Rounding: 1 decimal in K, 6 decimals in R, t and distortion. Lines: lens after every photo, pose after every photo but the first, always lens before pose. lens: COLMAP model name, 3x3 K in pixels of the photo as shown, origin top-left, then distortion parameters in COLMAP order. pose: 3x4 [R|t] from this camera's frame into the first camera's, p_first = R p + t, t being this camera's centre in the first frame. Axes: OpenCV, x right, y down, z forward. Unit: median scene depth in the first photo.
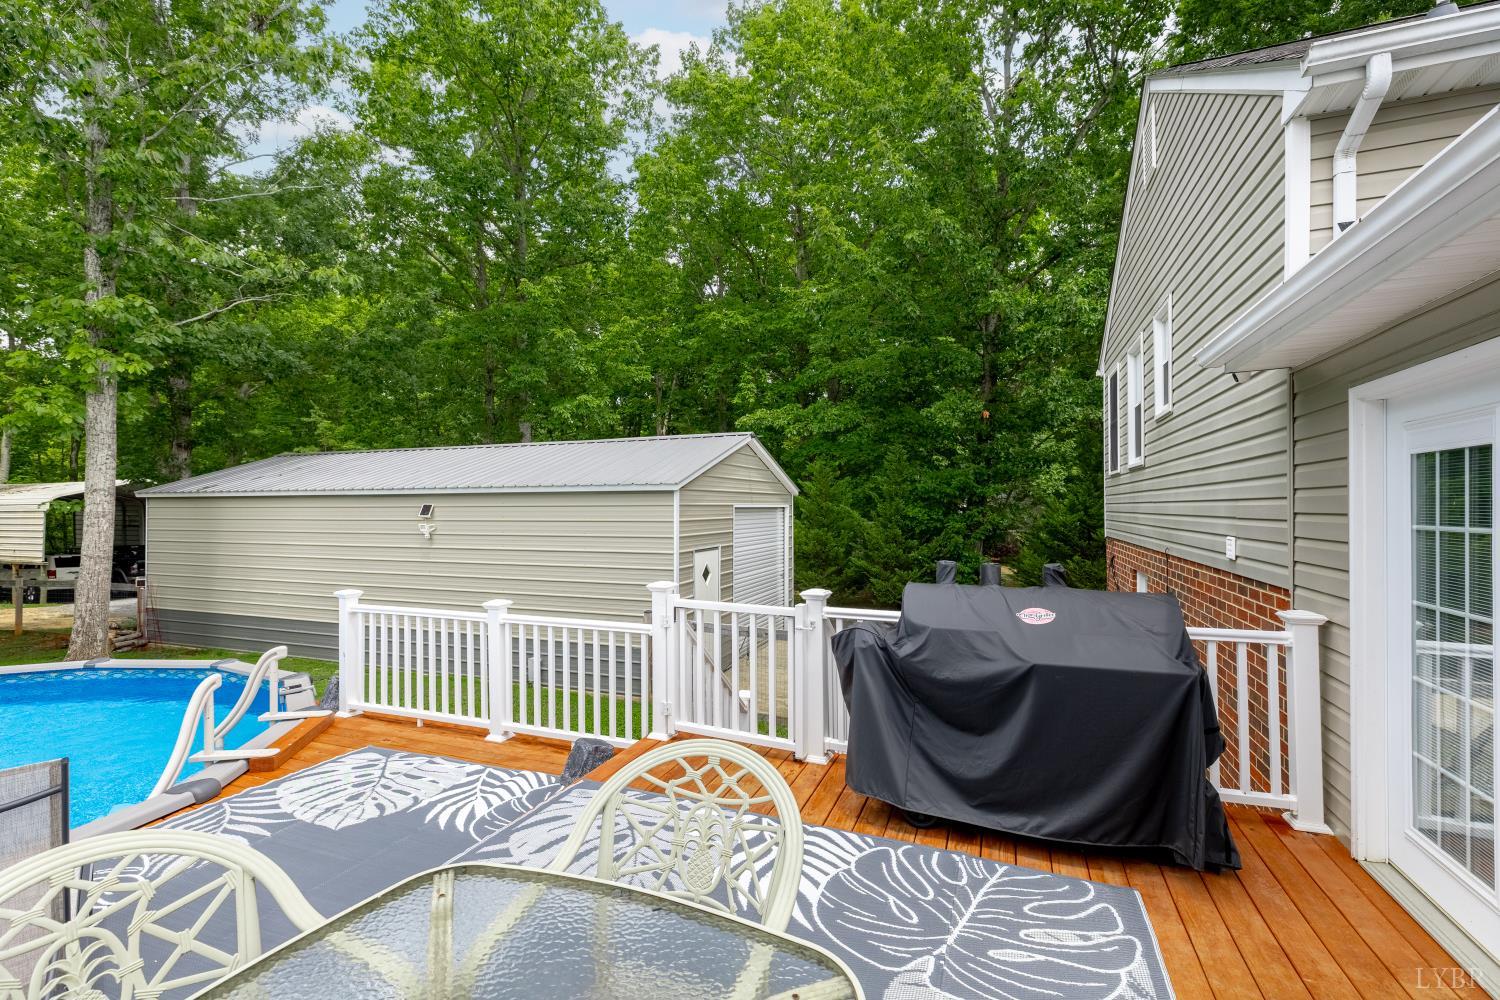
lens RADIAL K [[671.9, 0, 751.9], [0, 671.9, 499.2], [0, 0, 1]] dist [0.005866, -0.001014]
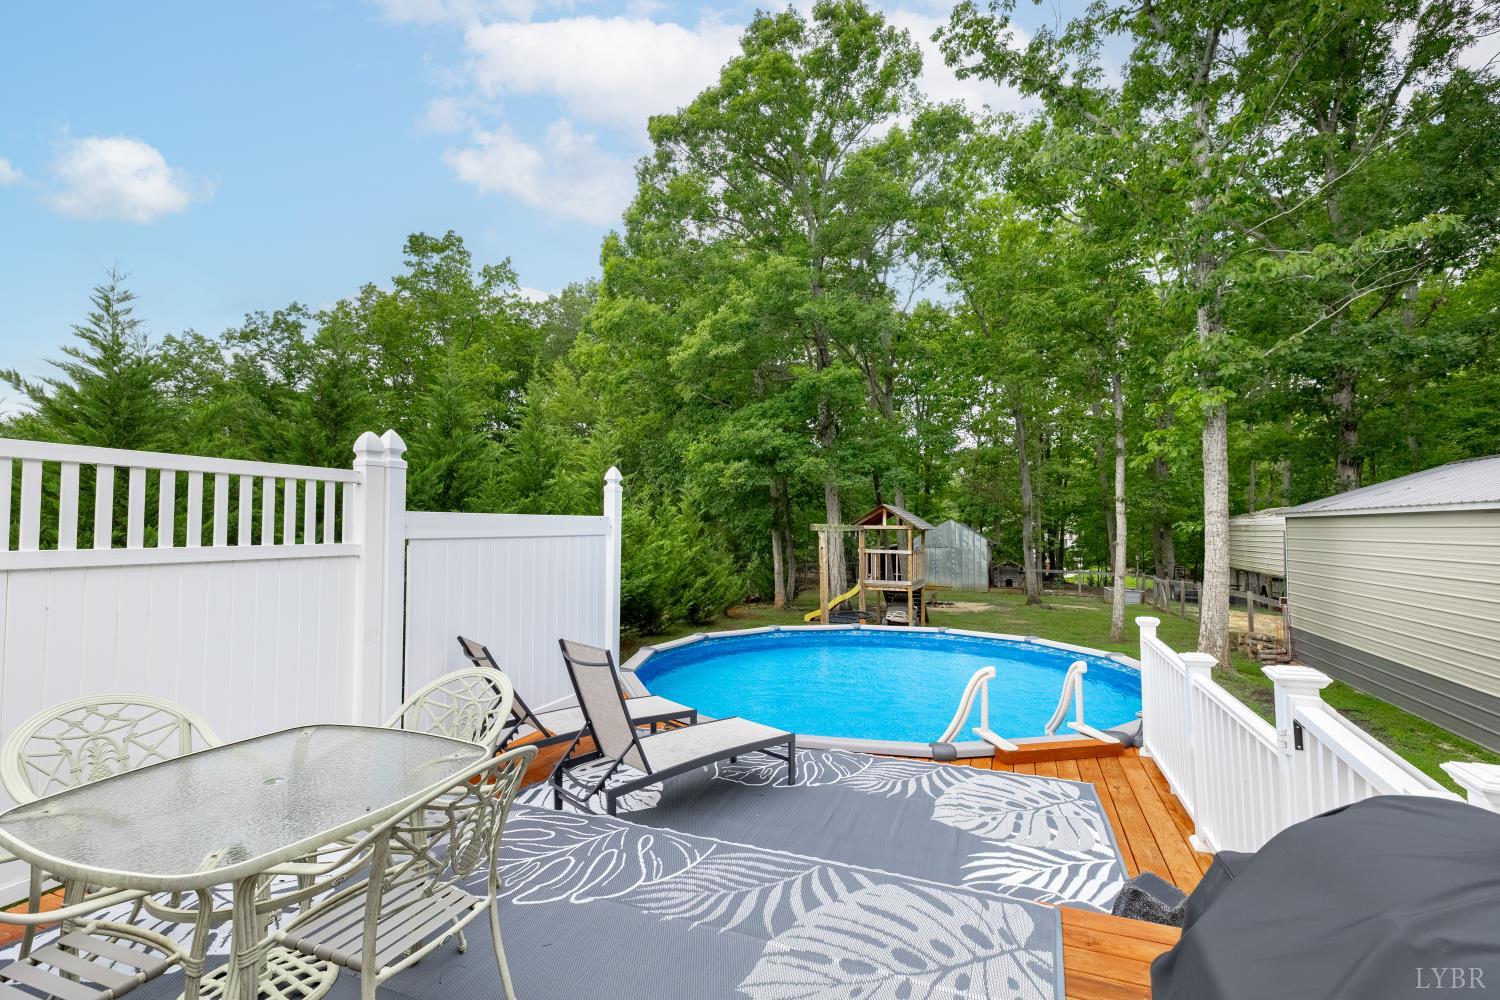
lens RADIAL K [[671.9, 0, 746.3], [0, 671.9, 500.5], [0, 0, 1]] dist [0.005866, -0.001014]
pose [[-0.011760, -0.039641, -0.999145, 0.181302], [0.011901, 0.999138, -0.039781, 0.002868], [0.999860, -0.012359, -0.011278, 0.253696]]
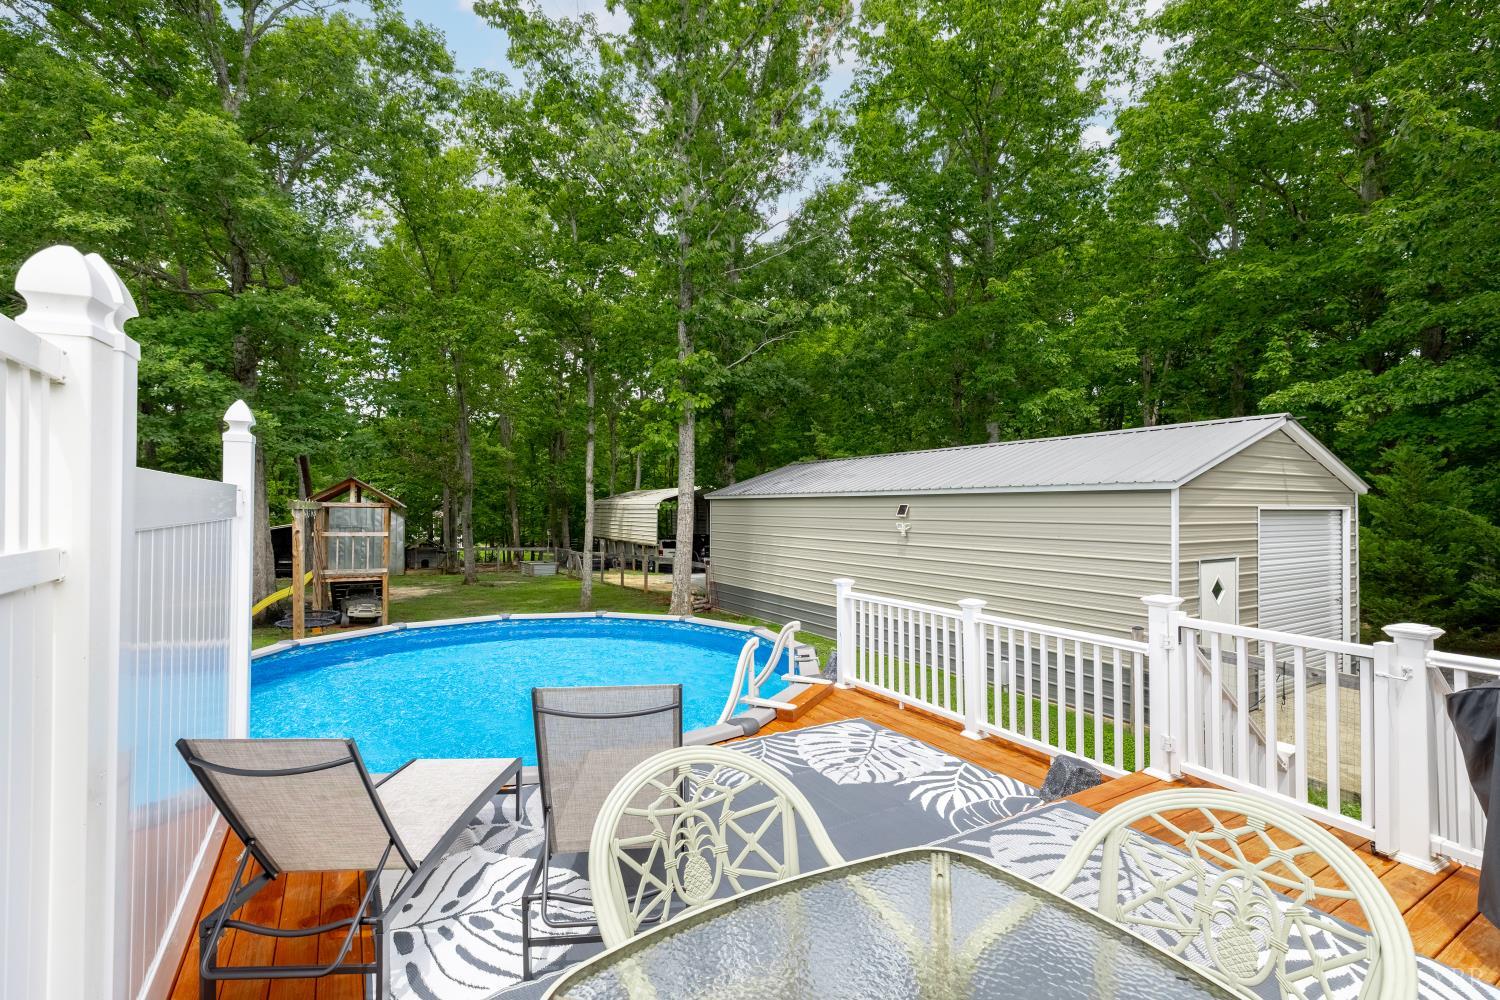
lens RADIAL K [[671.9, 0, 750.6], [0, 671.9, 498.5], [0, 0, 1]] dist [0.005866, -0.001014]
pose [[0.784471, -0.003614, -0.620154, -0.004941], [0.002480, 0.999993, -0.002690, -0.000162], [0.620160, 0.000572, 0.784475, -0.002020]]
